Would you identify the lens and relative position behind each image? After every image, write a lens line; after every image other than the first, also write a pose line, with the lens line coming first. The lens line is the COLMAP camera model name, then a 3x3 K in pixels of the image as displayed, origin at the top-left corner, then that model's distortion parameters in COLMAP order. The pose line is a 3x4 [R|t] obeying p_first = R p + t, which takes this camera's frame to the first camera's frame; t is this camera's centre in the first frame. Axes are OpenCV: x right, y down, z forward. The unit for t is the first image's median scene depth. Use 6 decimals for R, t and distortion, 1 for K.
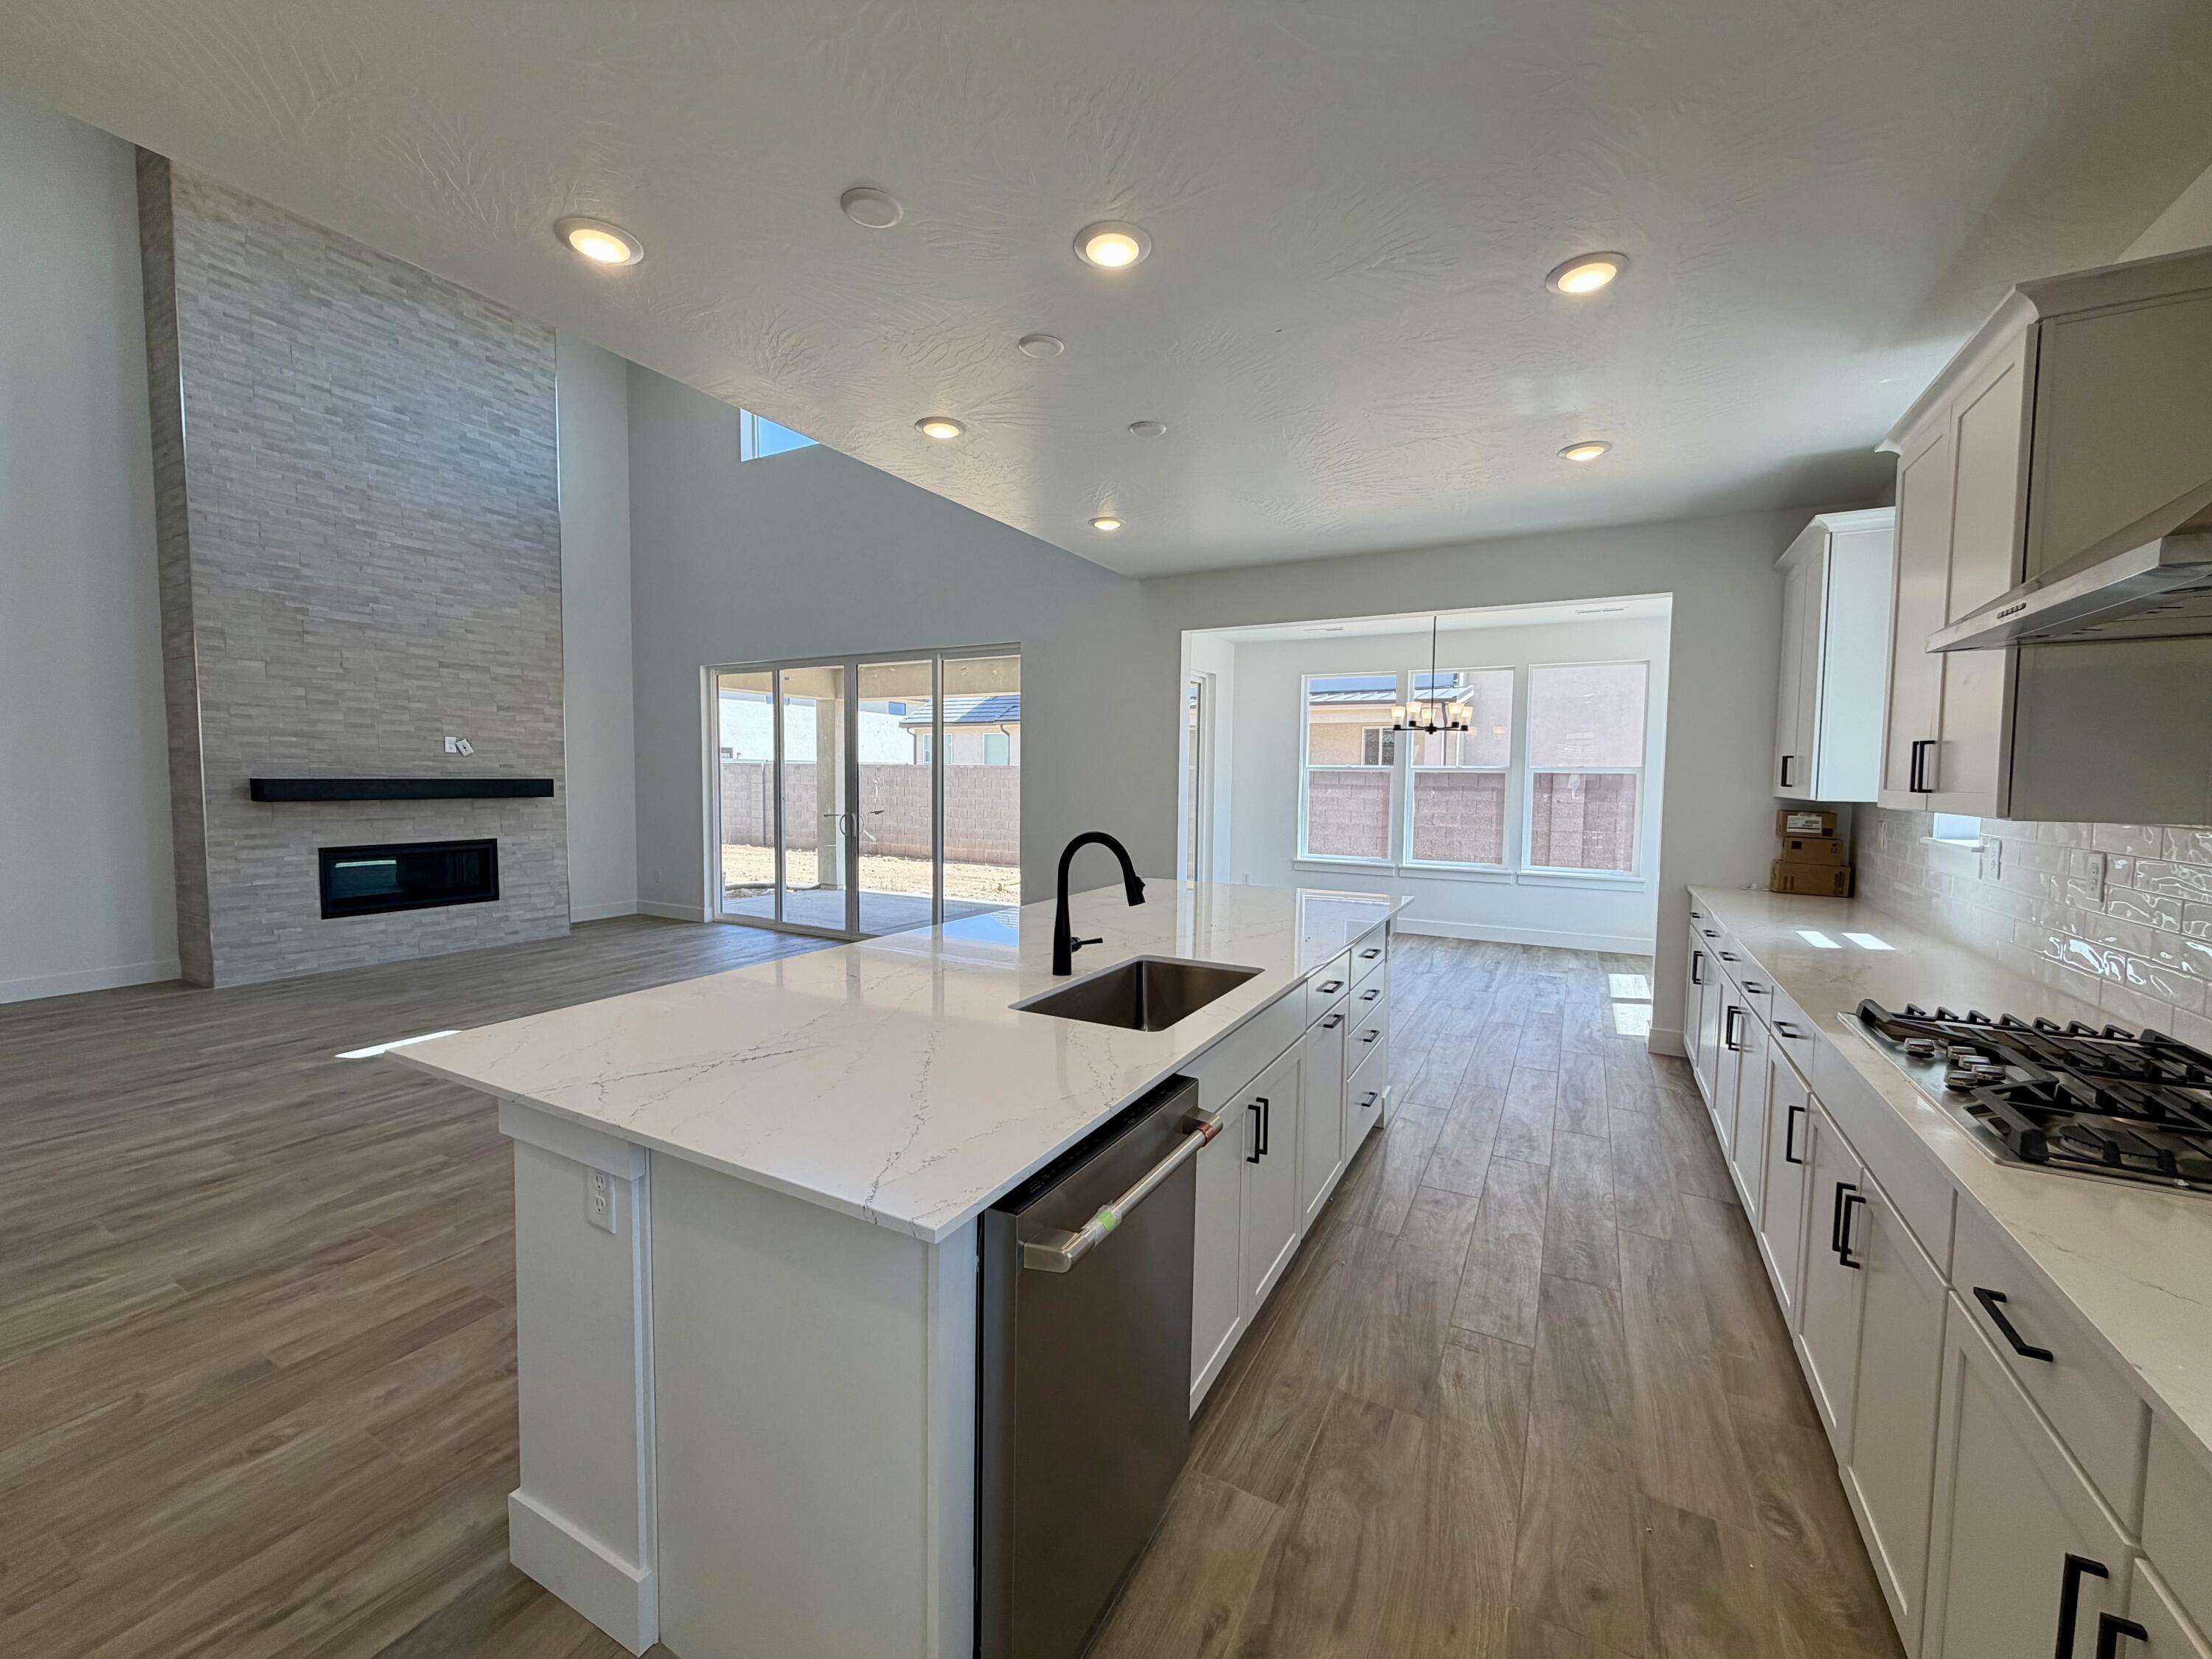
lens RADIAL K [[881.7, 0, 1099.0], [0, 881.7, 827.7], [0, 0, 1]] dist [0.000118, 0.000071]
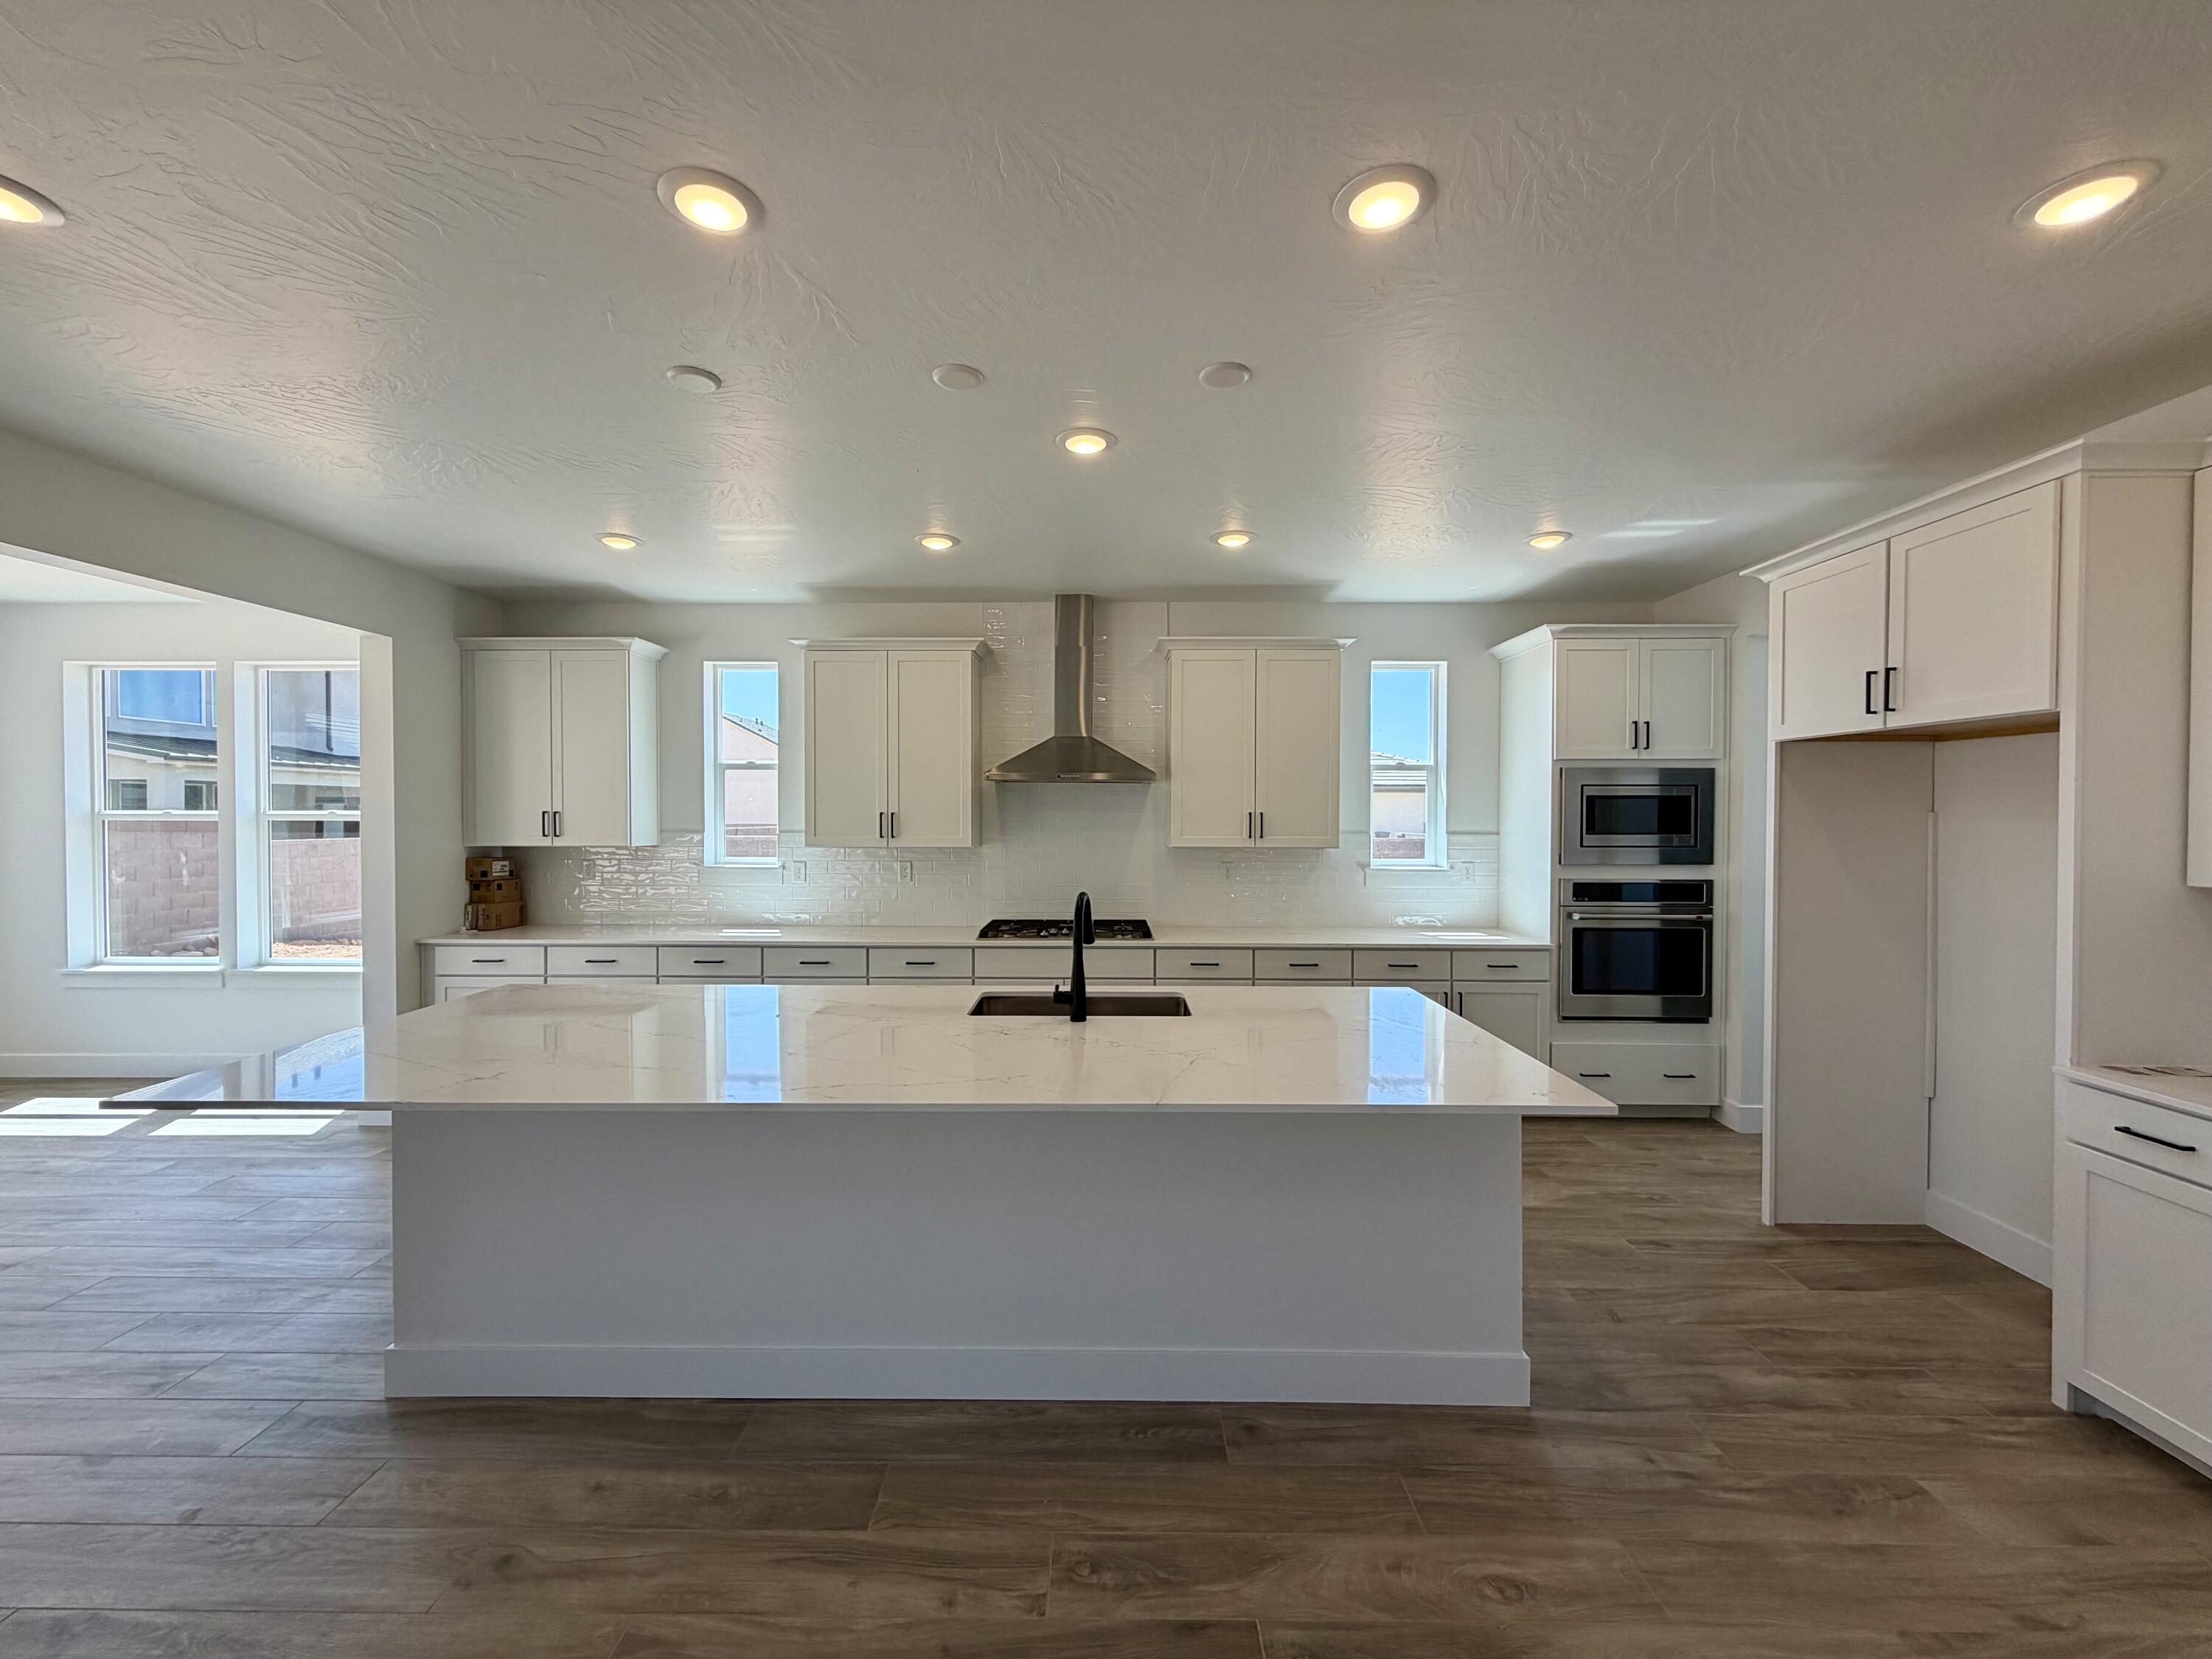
lens RADIAL K [[881.7, 0, 1099.0], [0, 881.7, 827.7], [0, 0, 1]] dist [0.000118, 0.000071]
pose [[-0.476170, -0.024858, 0.879002, -0.443989], [0.048343, 0.997349, 0.054394, -0.061106], [-0.878024, 0.068395, -0.473706, 0.630620]]
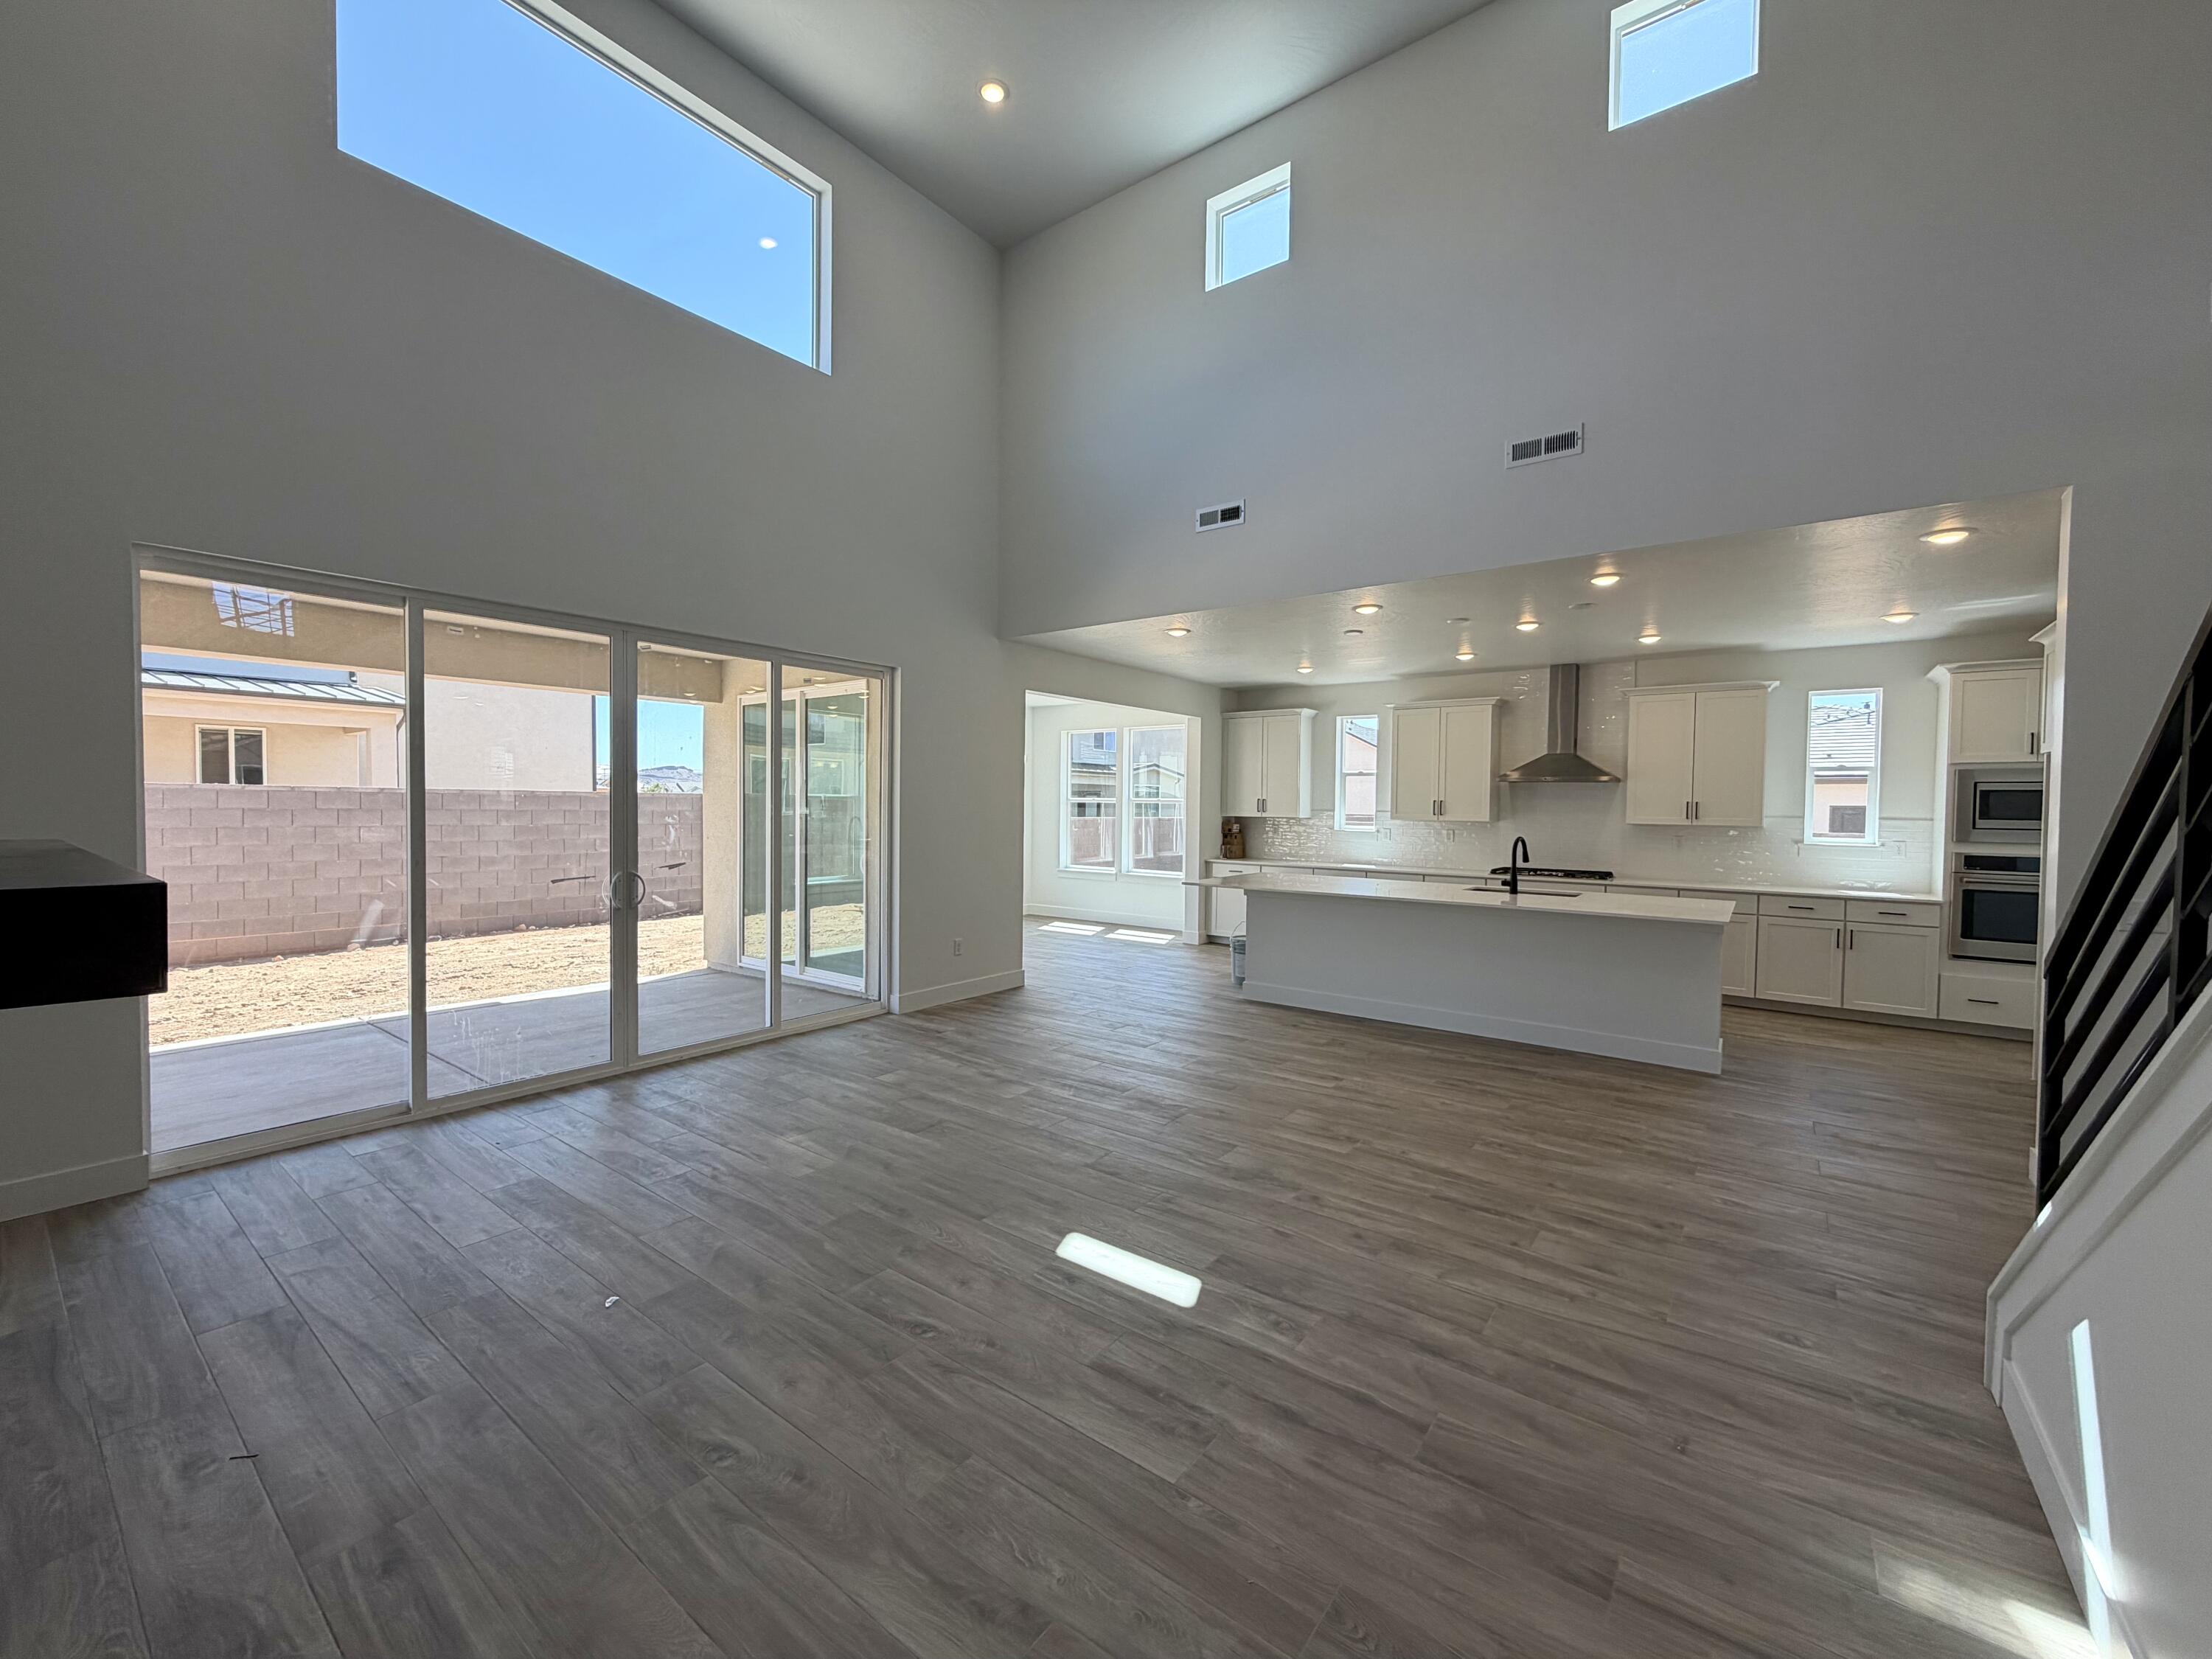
lens RADIAL K [[881.7, 0, 1099.0], [0, 881.7, 827.7], [0, 0, 1]] dist [0.000118, 0.000071]
pose [[0.144745, -0.035142, 0.988845, -1.132421], [0.051046, 0.998304, 0.028006, -0.064159], [-0.988151, 0.046423, 0.146293, 0.751960]]
